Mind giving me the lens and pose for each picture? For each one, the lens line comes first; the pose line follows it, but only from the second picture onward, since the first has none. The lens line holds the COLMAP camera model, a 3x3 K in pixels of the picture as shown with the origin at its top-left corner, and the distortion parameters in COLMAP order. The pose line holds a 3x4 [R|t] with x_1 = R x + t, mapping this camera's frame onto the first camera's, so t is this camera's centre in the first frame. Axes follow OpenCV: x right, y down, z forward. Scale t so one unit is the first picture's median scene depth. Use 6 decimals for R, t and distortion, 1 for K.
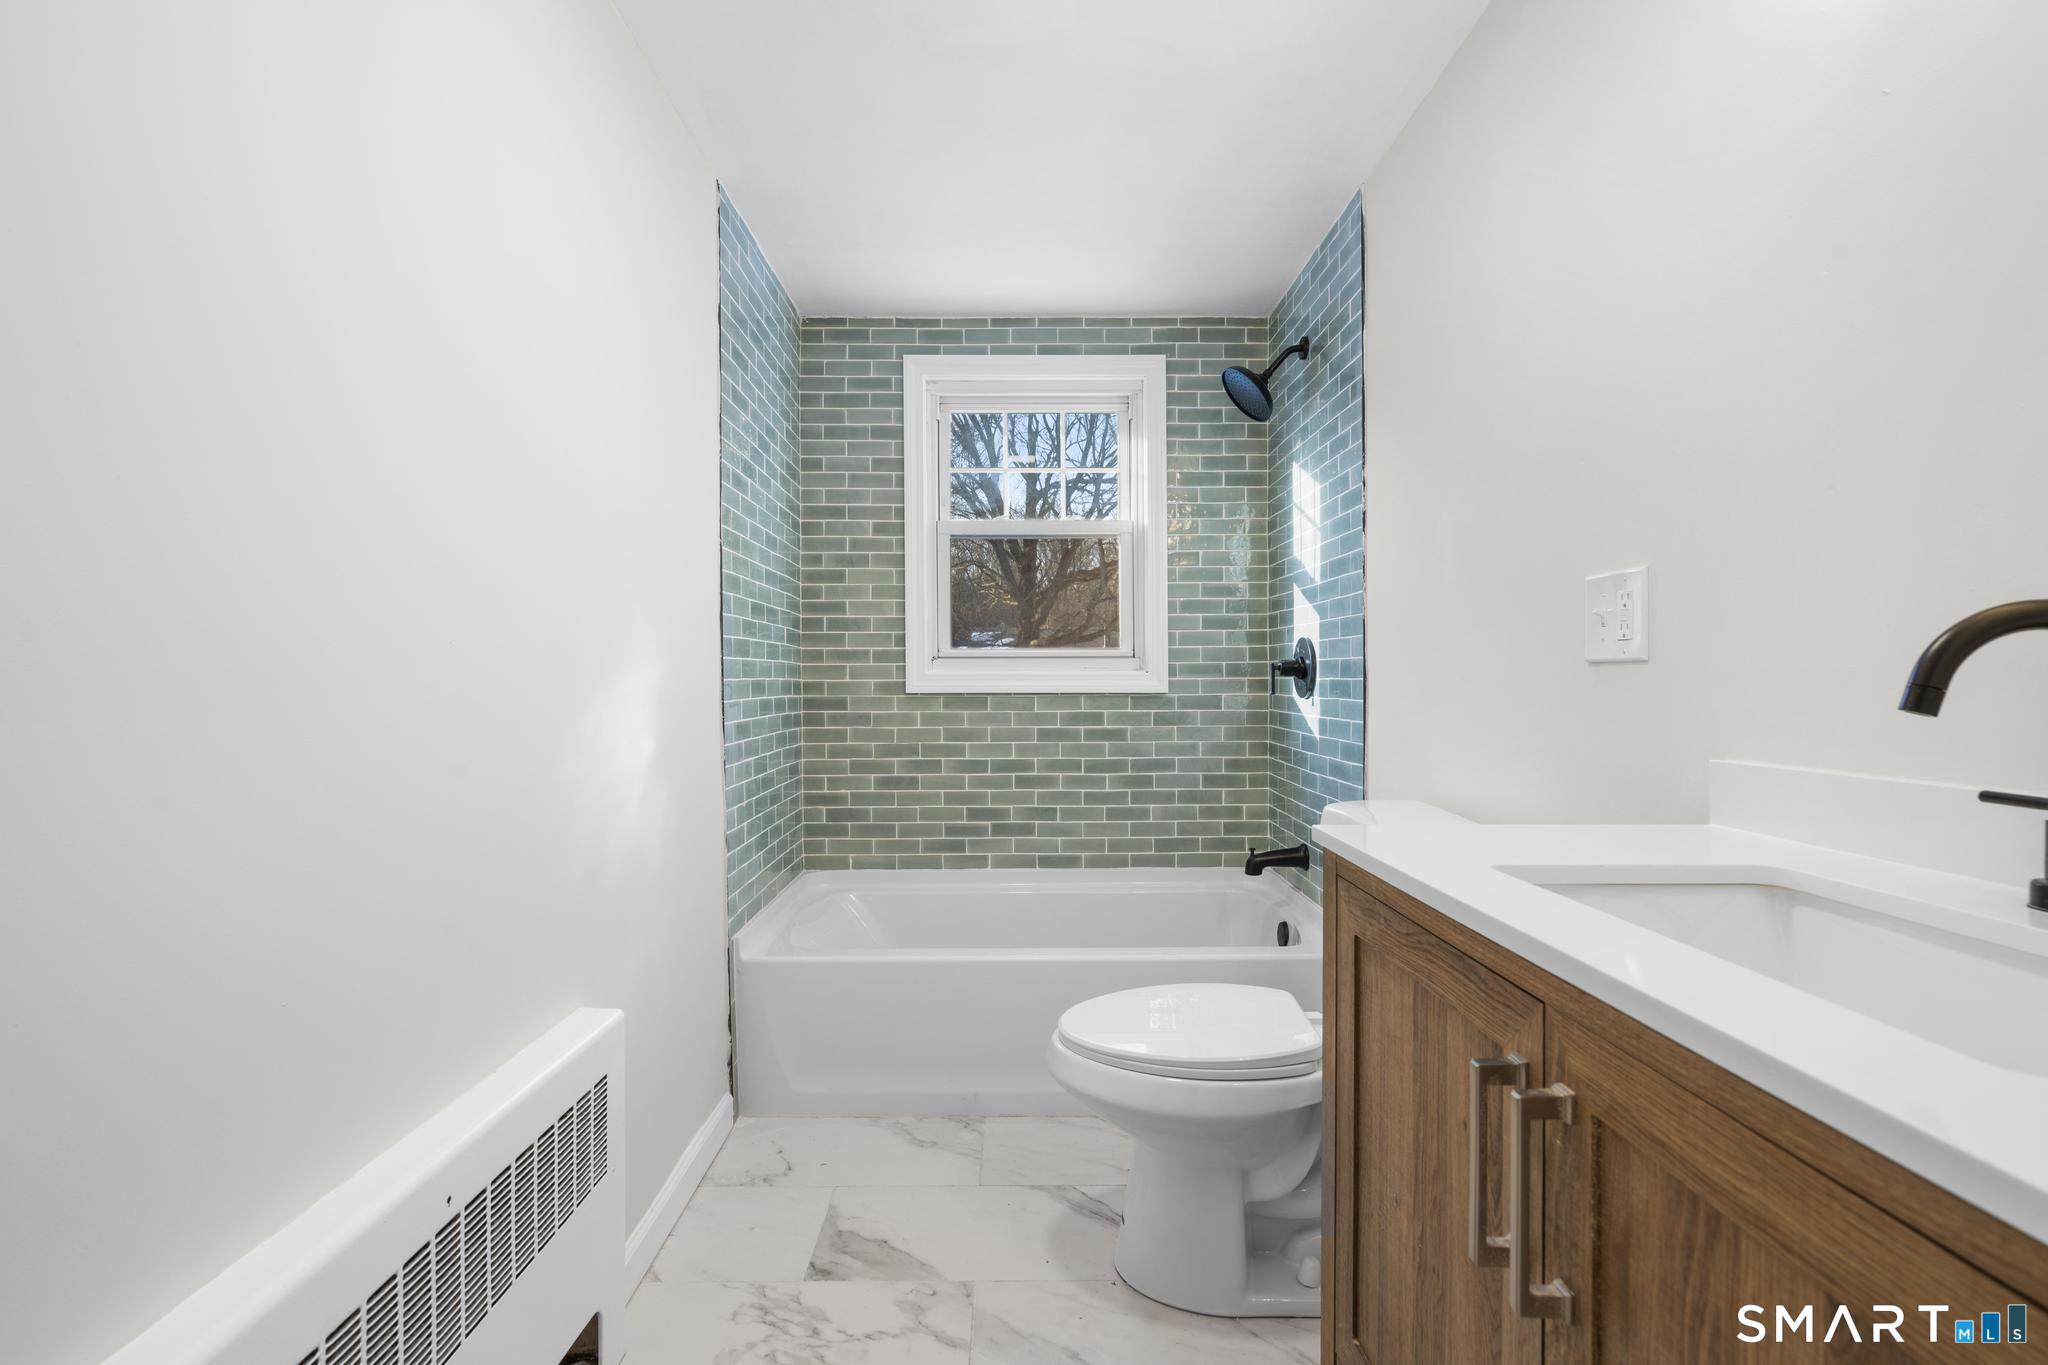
lens RADIAL K [[912.6, 0, 1019.8], [0, 912.6, 686.7], [0, 0, 1]] dist [-0.010461, 0.004782]
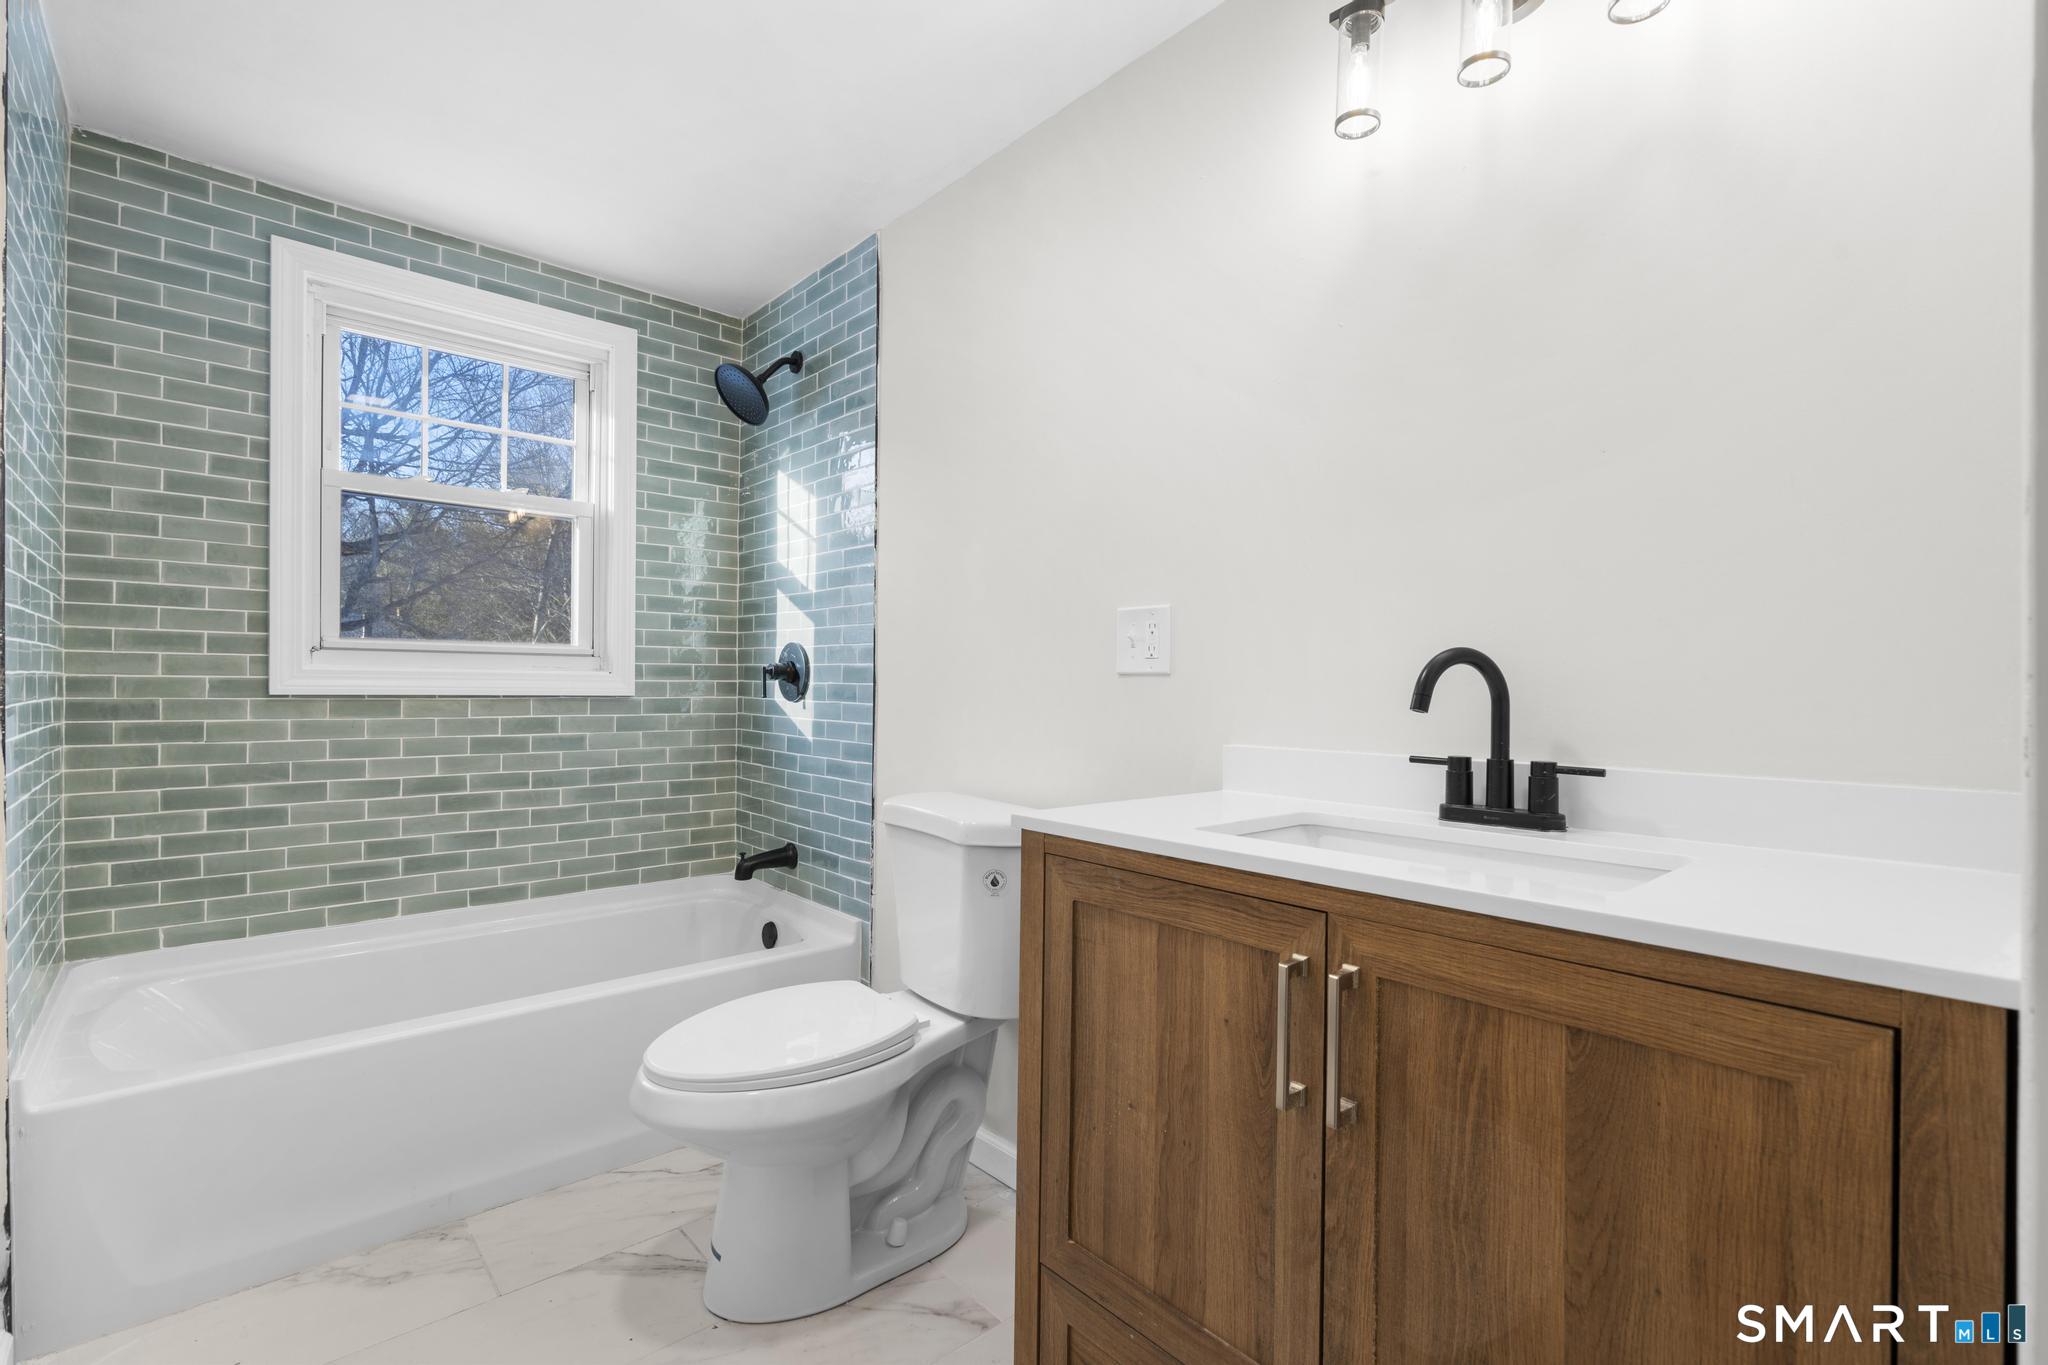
lens RADIAL K [[915.6, 0, 1019.6], [0, 915.6, 686.7], [0, 0, 1]] dist [-0.000361, 0.000689]
pose [[0.752115, 0.010293, 0.658952, -0.156899], [-0.008272, 0.999947, -0.006177, 0.000120], [-0.658981, -0.000805, 0.752160, 0.046050]]
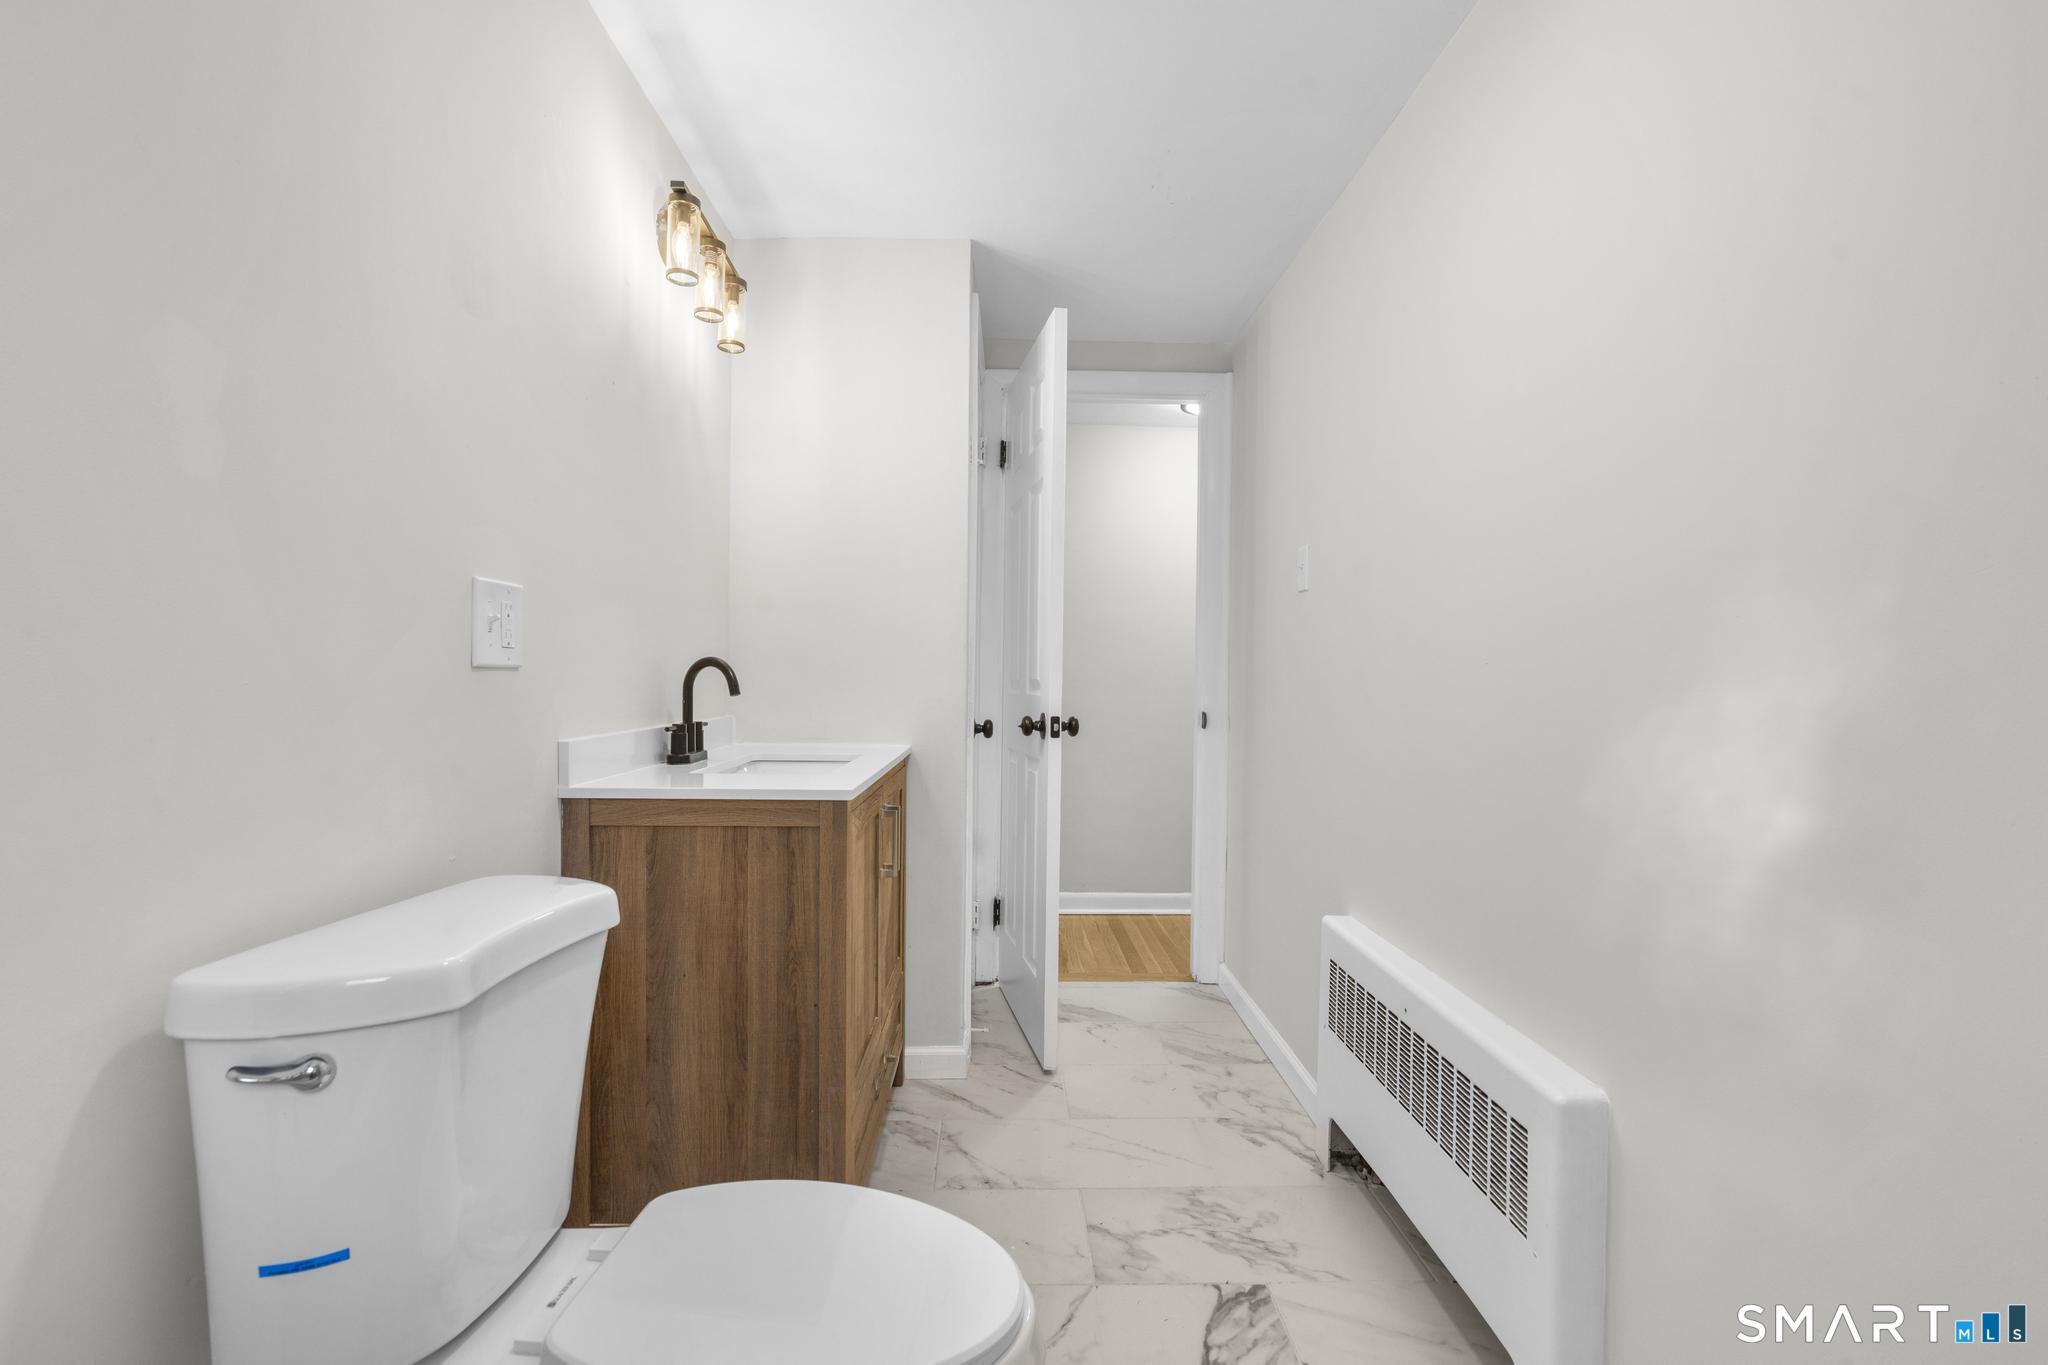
lens RADIAL K [[912.6, 0, 1019.8], [0, 912.6, 686.7], [0, 0, 1]] dist [-0.010461, 0.004782]
pose [[-0.999928, -0.004417, -0.011196, 0.017748], [-0.004446, 0.999987, 0.002595, -0.004002], [0.011184, 0.002644, -0.999934, 0.896490]]
